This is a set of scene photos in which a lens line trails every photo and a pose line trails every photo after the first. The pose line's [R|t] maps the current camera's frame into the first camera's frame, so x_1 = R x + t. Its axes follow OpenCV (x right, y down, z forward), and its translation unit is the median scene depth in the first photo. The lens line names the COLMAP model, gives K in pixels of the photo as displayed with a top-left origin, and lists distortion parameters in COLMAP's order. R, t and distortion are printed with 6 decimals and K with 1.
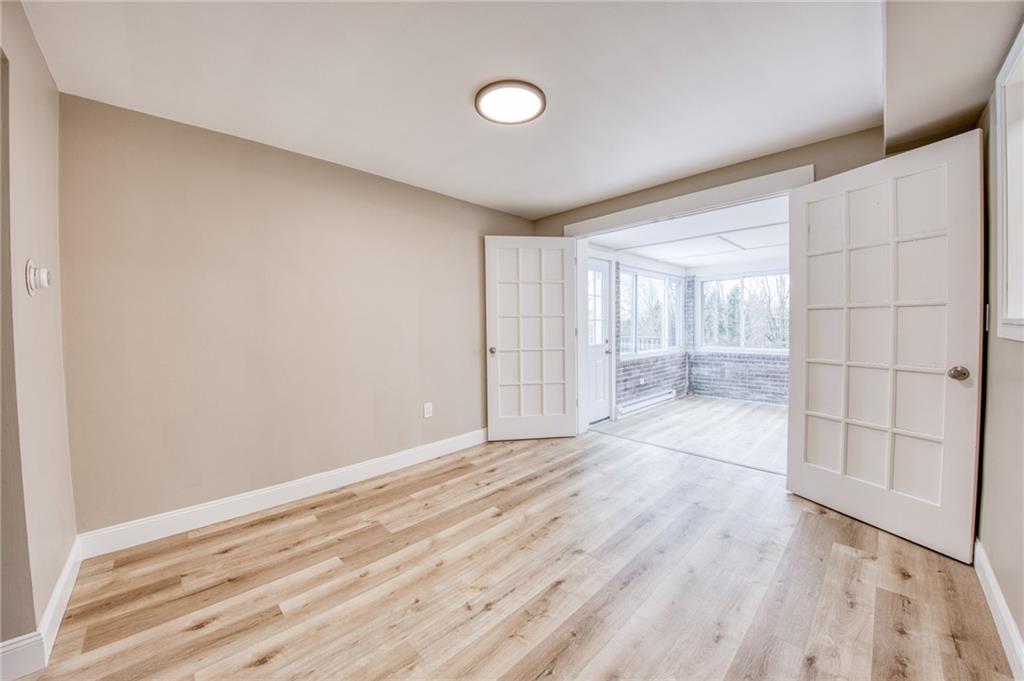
lens RADIAL K [[377.8, 0, 512.5], [0, 377.8, 337.2], [0, 0, 1]] dist [-0.012105, -0.001357]
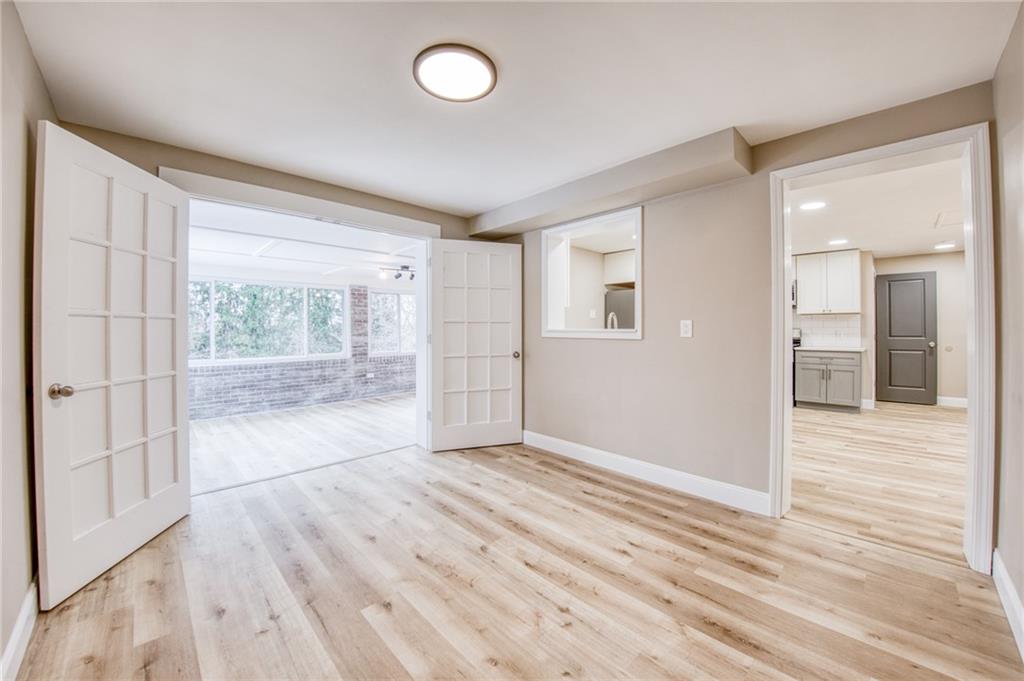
lens RADIAL K [[377.8, 0, 512.3], [0, 377.8, 326.7], [0, 0, 1]] dist [-0.012105, -0.001357]
pose [[0.009600, 0.018075, 0.999791, -0.727878], [0.037406, 0.999130, -0.018422, -0.018341], [-0.999254, 0.037575, 0.008915, 0.739187]]
